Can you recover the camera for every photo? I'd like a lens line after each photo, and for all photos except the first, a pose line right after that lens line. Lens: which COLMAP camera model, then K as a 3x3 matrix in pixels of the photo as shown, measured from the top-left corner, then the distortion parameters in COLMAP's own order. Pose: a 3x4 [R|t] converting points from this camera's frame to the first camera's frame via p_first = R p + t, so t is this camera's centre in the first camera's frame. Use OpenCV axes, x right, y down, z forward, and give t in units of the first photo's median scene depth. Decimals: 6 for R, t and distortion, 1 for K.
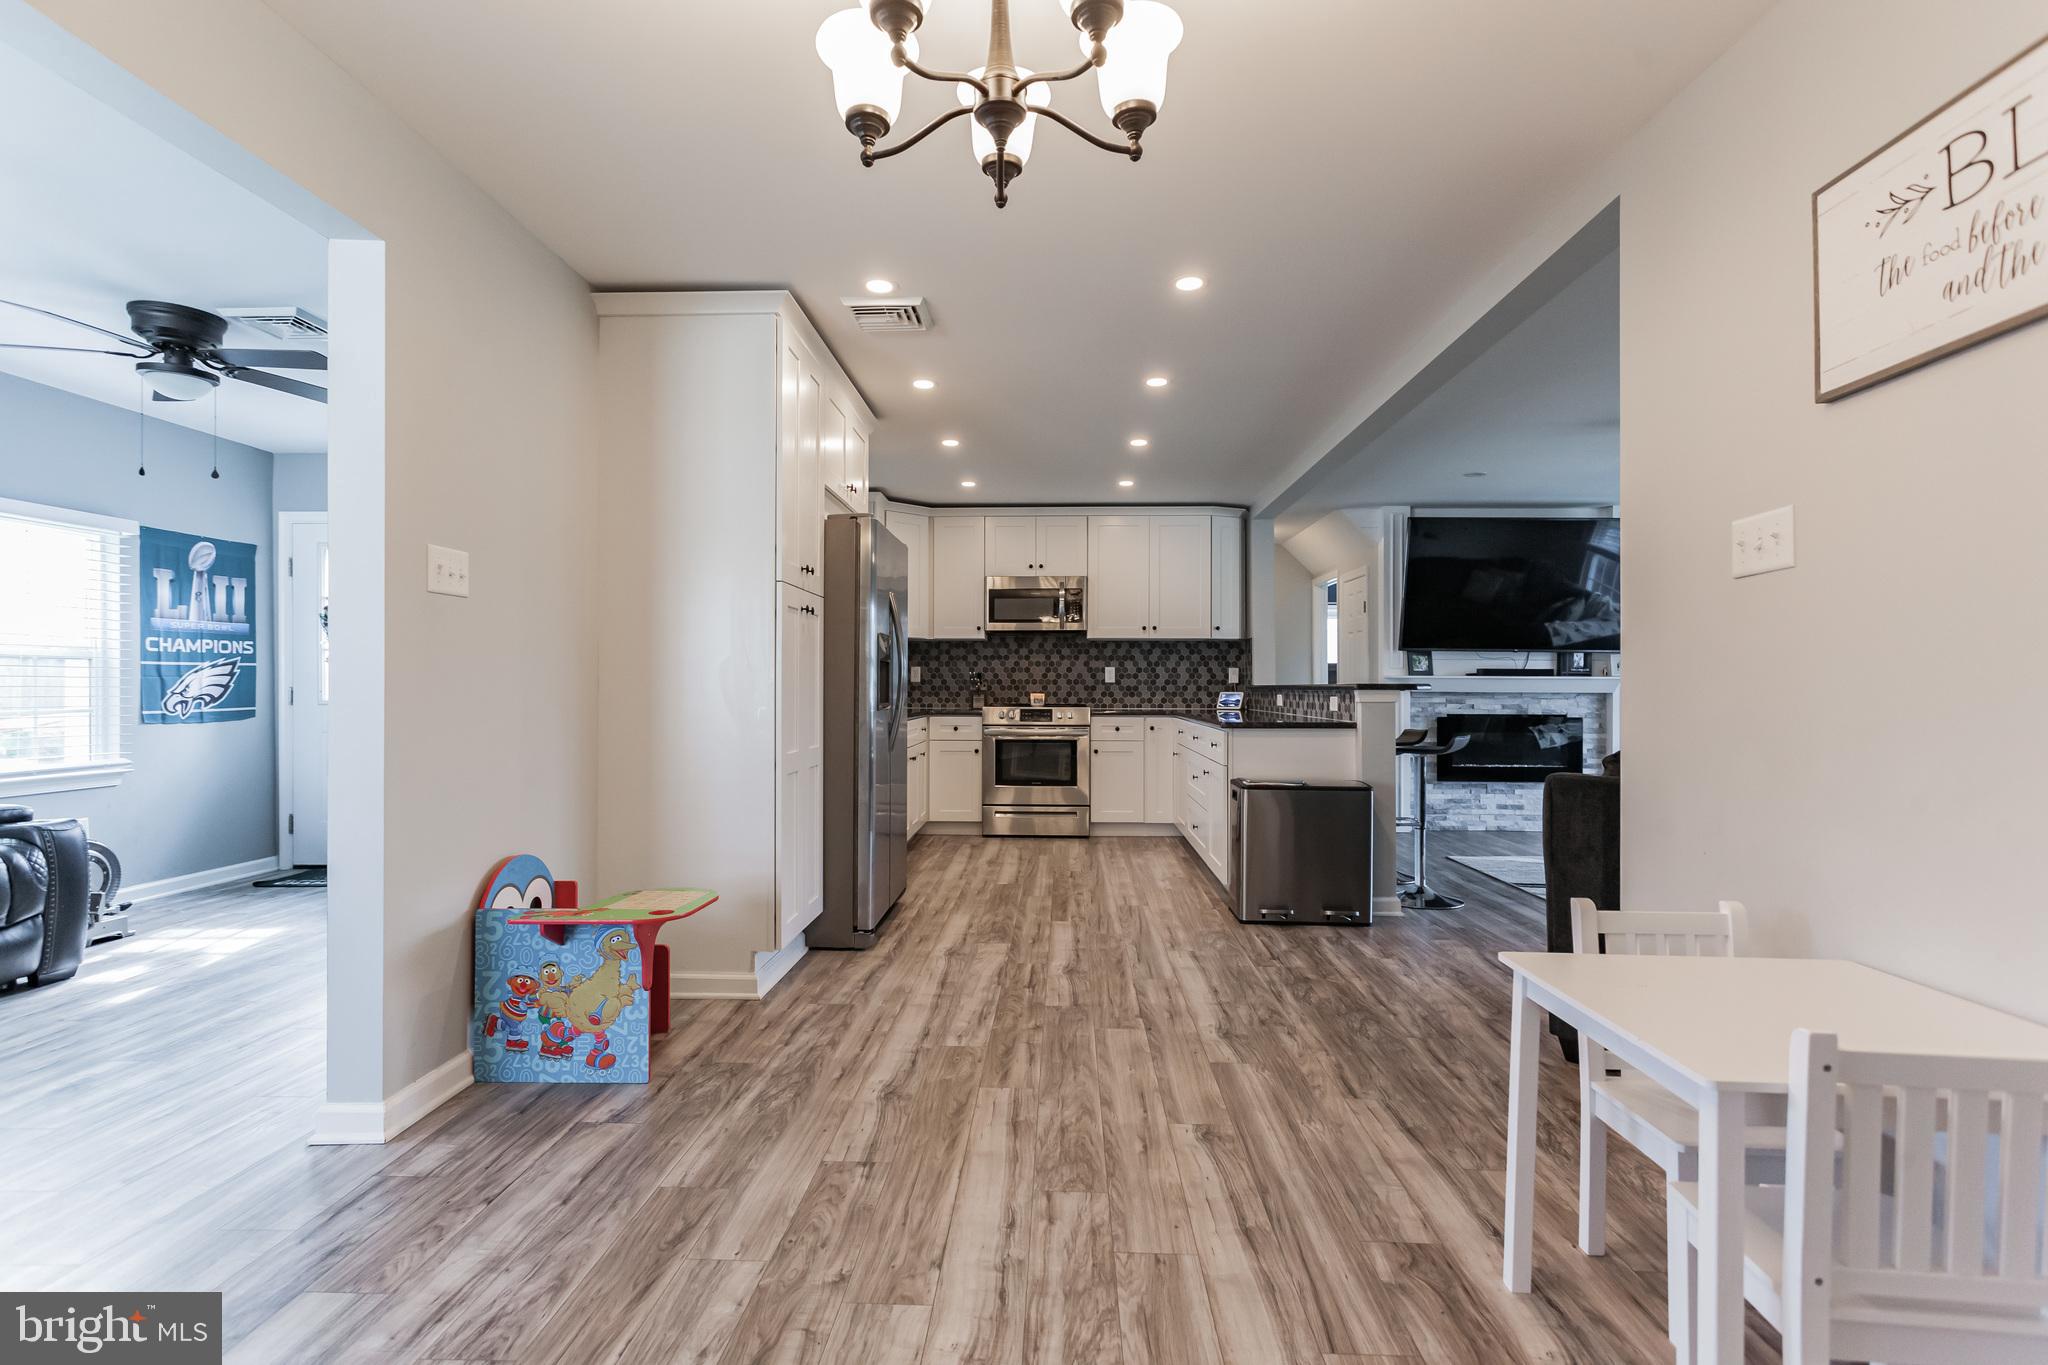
lens RADIAL K [[967.1, 0, 1022.1], [0, 967.1, 689.1], [0, 0, 1]] dist [0.033233, -0.000090]
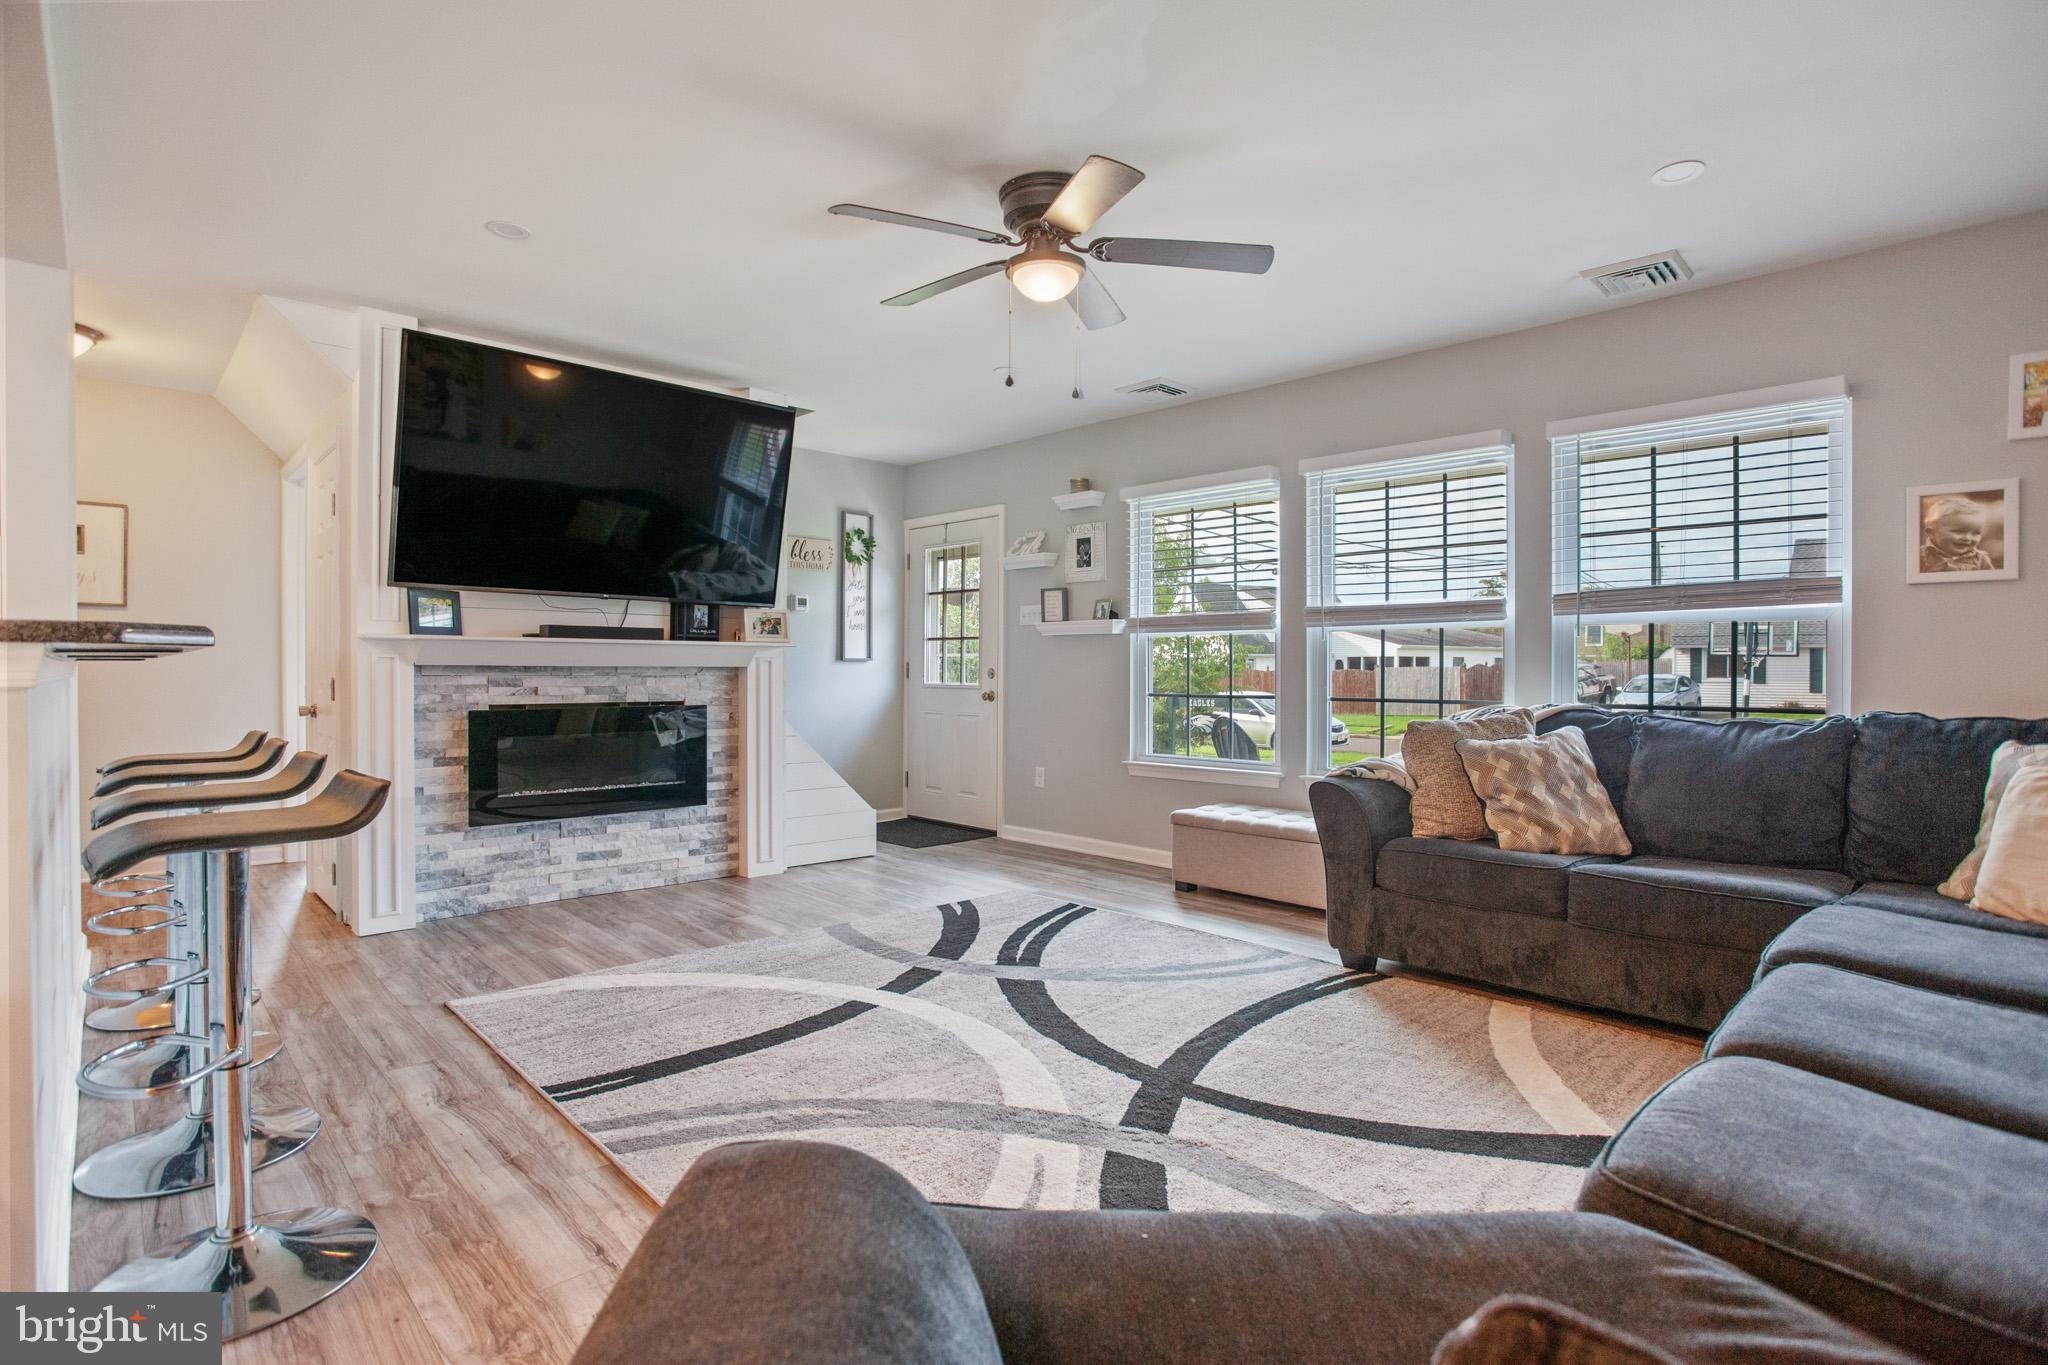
lens RADIAL K [[967.1, 0, 1018.0], [0, 967.1, 669.8], [0, 0, 1]] dist [0.033233, -0.000090]
pose [[0.690369, -0.008100, 0.723412, 0.241171], [0.001795, 0.999953, 0.009483, 0.000359], [-0.723455, -0.005248, 0.690352, 0.391928]]
